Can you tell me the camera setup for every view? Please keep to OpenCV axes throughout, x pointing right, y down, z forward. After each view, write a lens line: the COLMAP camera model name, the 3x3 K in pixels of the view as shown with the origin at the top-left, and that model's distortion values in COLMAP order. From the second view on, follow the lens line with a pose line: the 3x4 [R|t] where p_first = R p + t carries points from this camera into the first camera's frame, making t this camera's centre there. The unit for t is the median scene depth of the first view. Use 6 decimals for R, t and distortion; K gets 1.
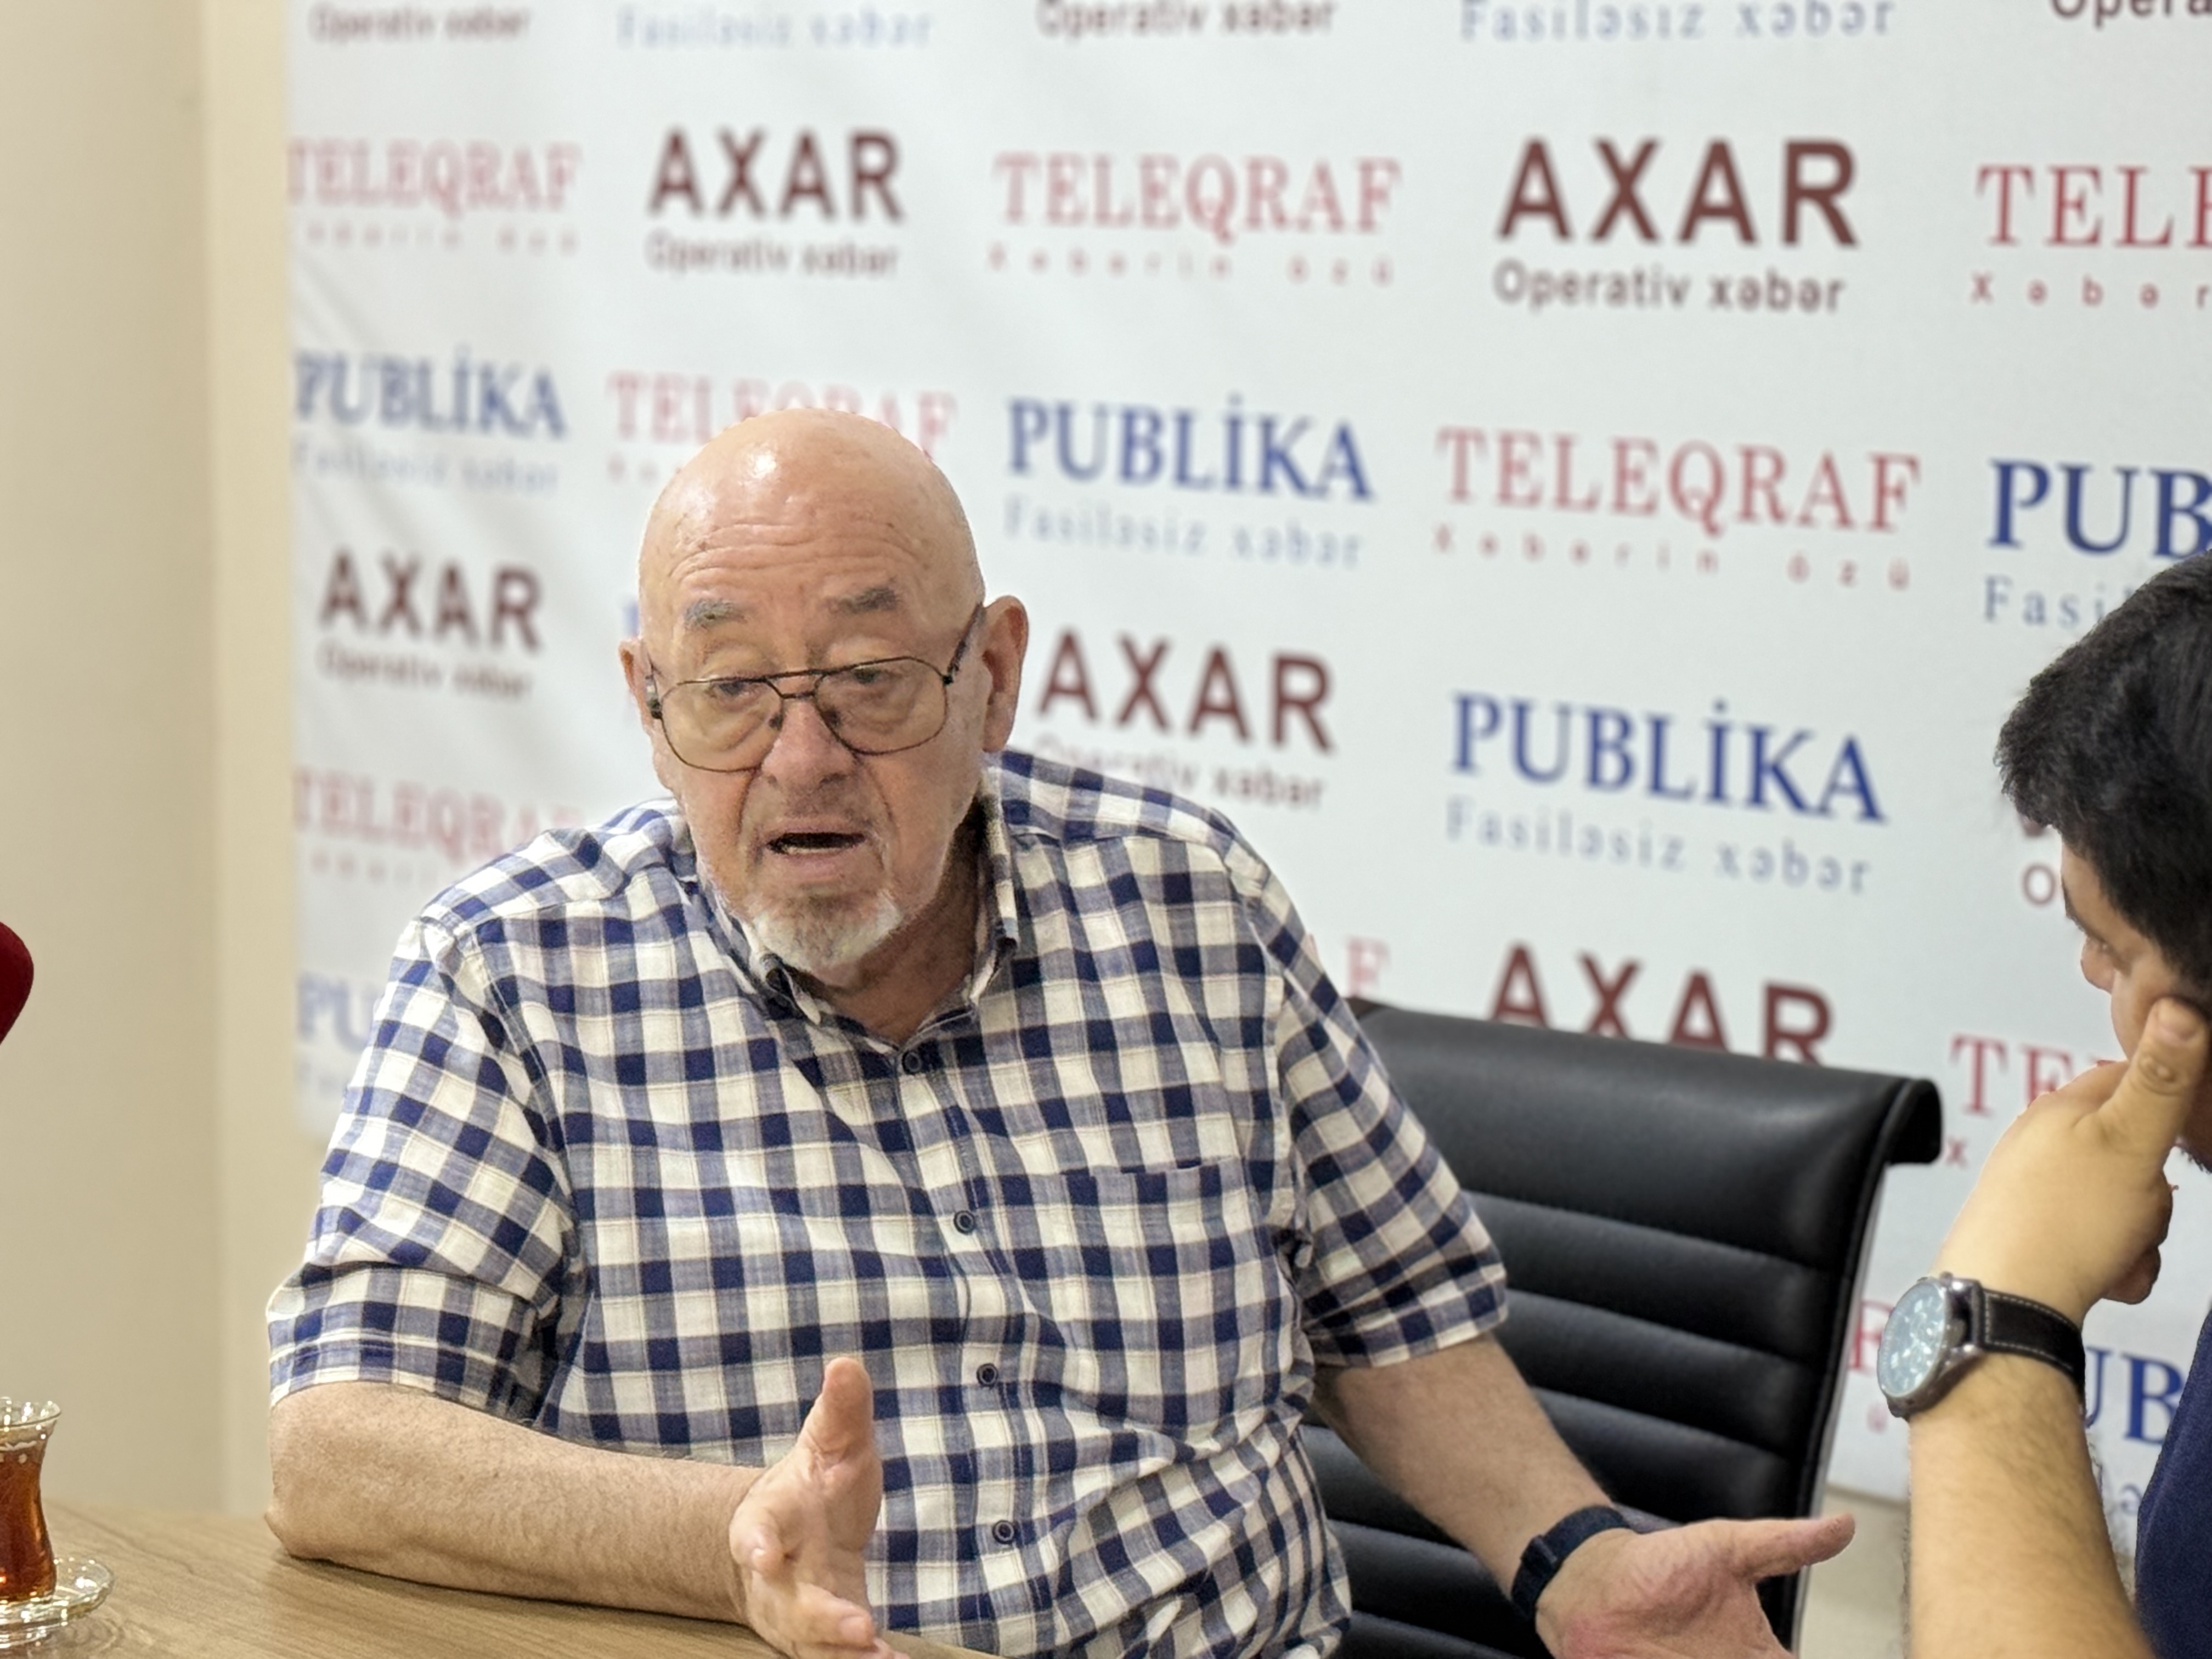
lens RADIAL K [[5568.3, 0, 1106.0], [0, 5568.3, 829.5], [0, 0, 1]] dist [0.076294, 0.063077]
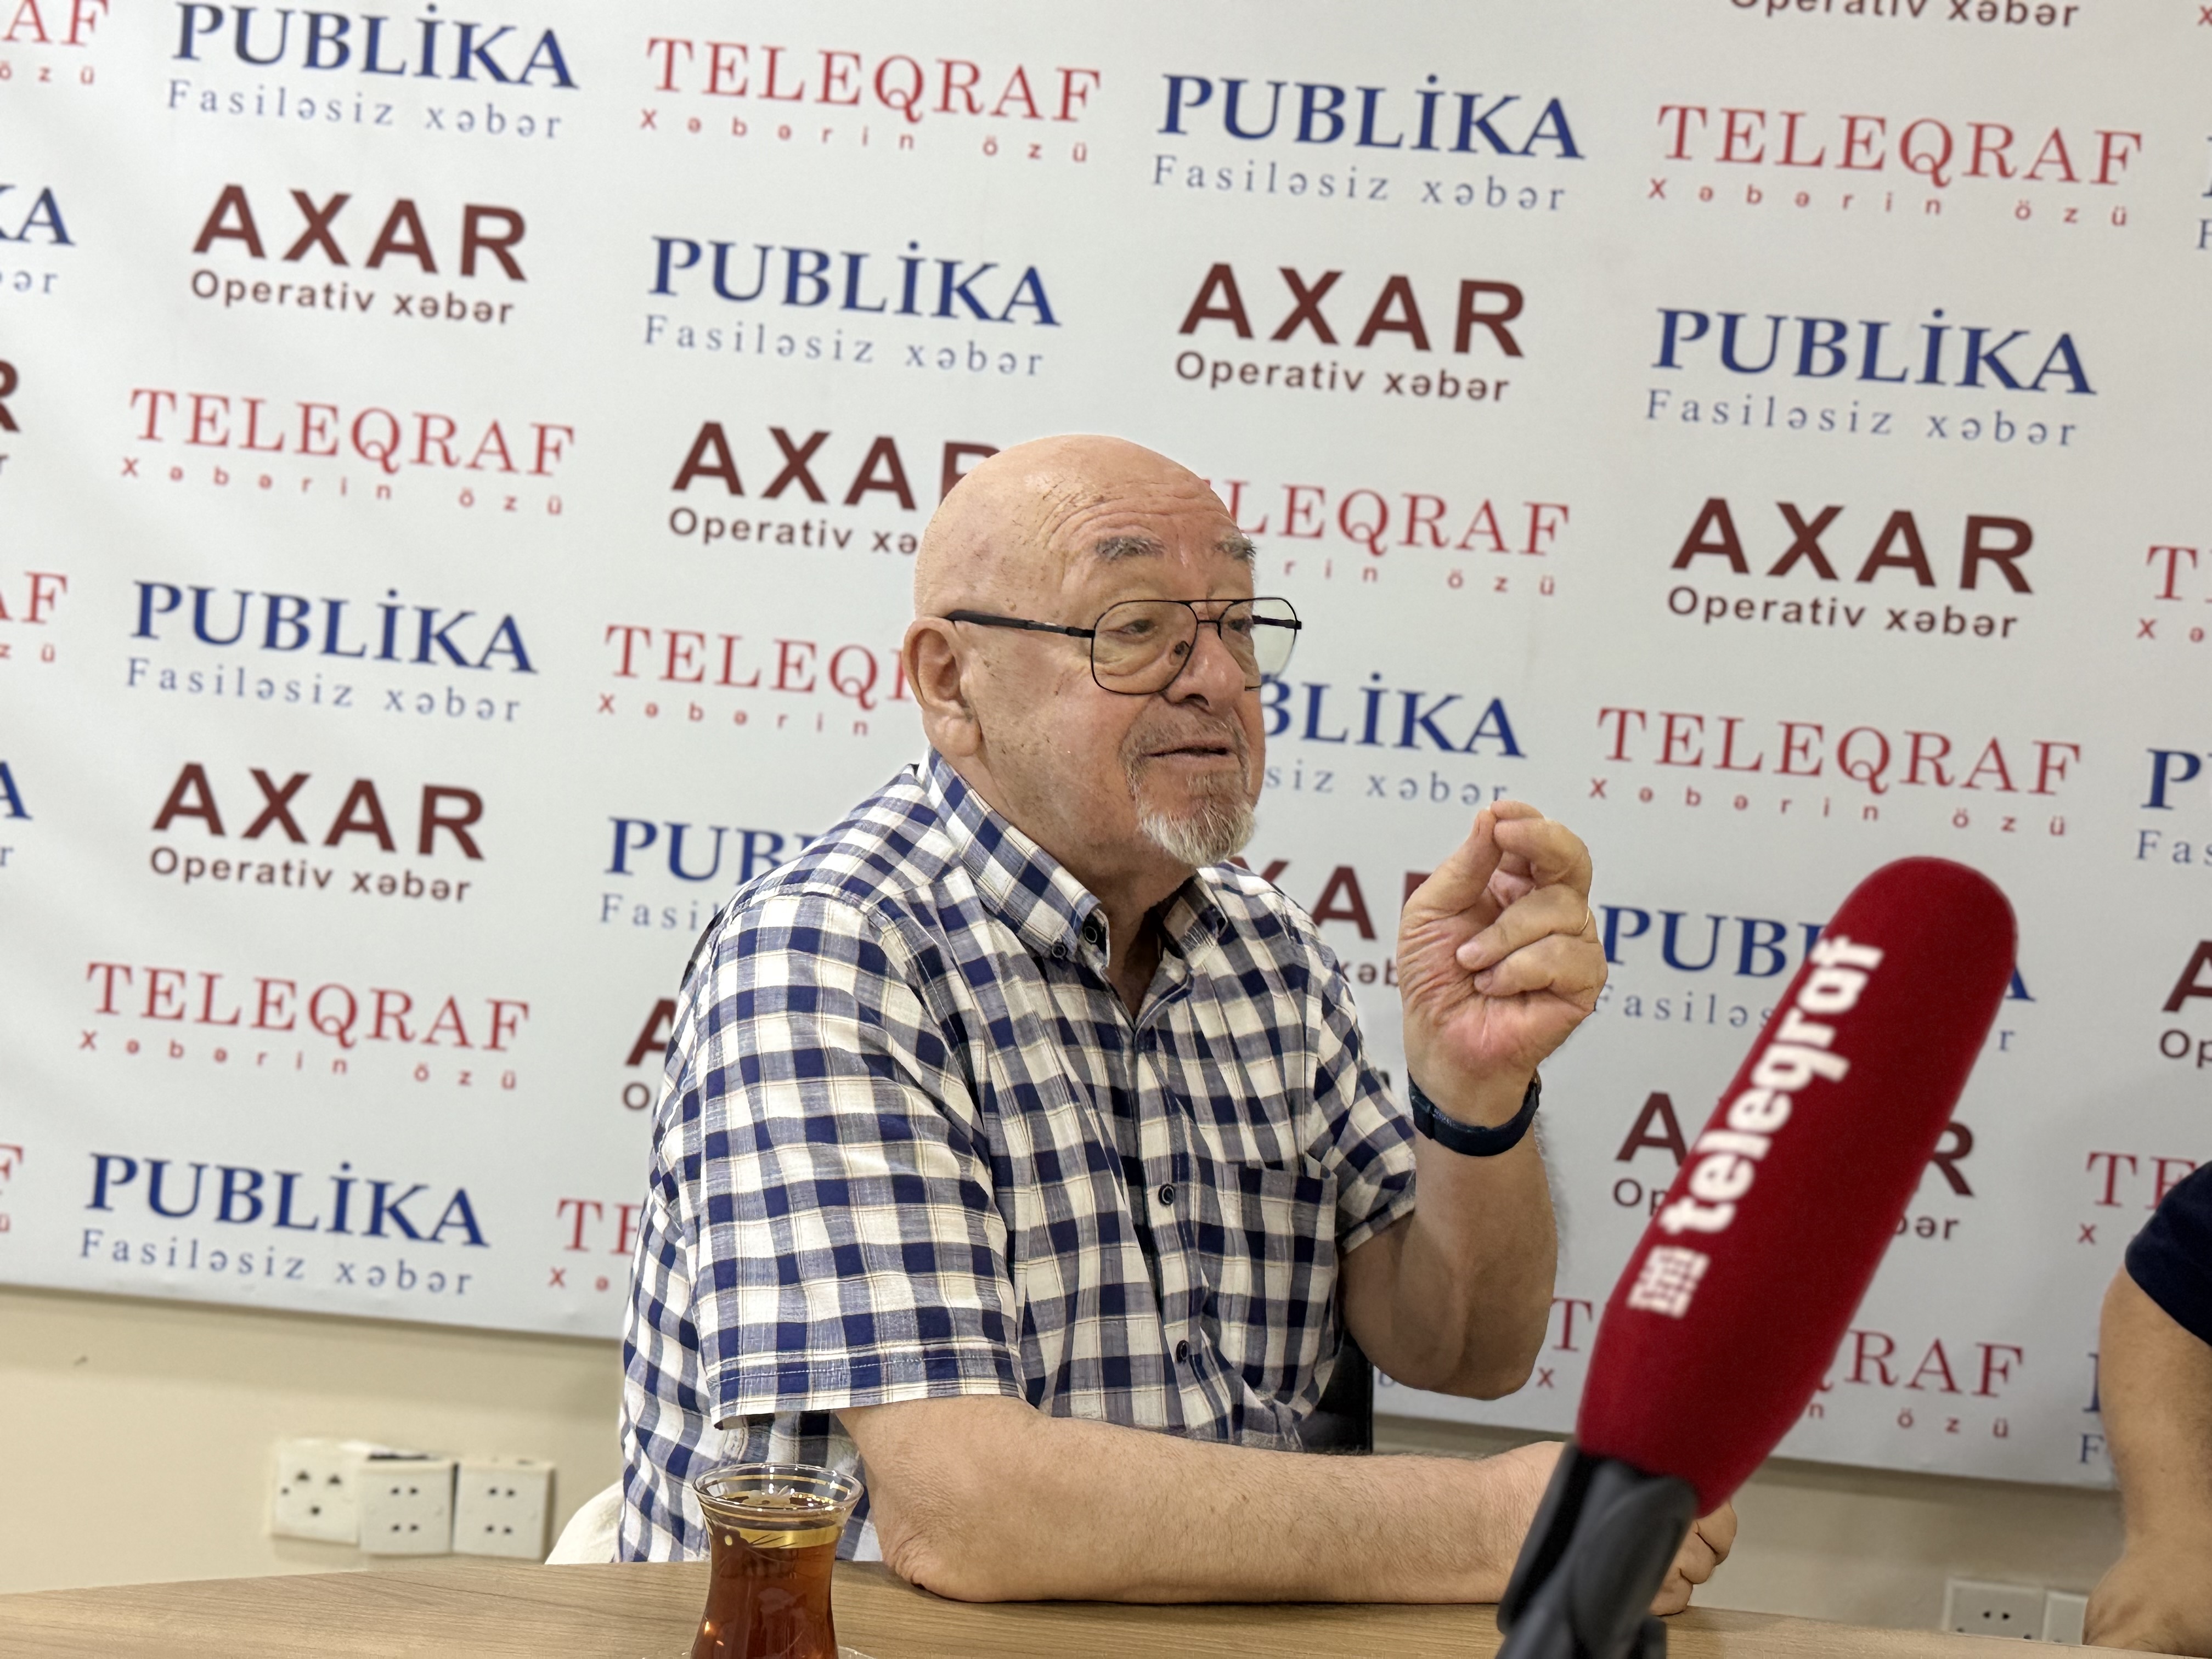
lens RADIAL K [[2651.3, 0, 1106.0], [0, 2651.3, 829.5], [0, 0, 1]] dist [0.192310, -0.419355]
pose [[0.720987, 0.040184, 0.691783, -0.335990], [0.004426, 0.998030, -0.062586, 0.022487], [-0.692935, 0.048186, 0.719388, 0.488112]]
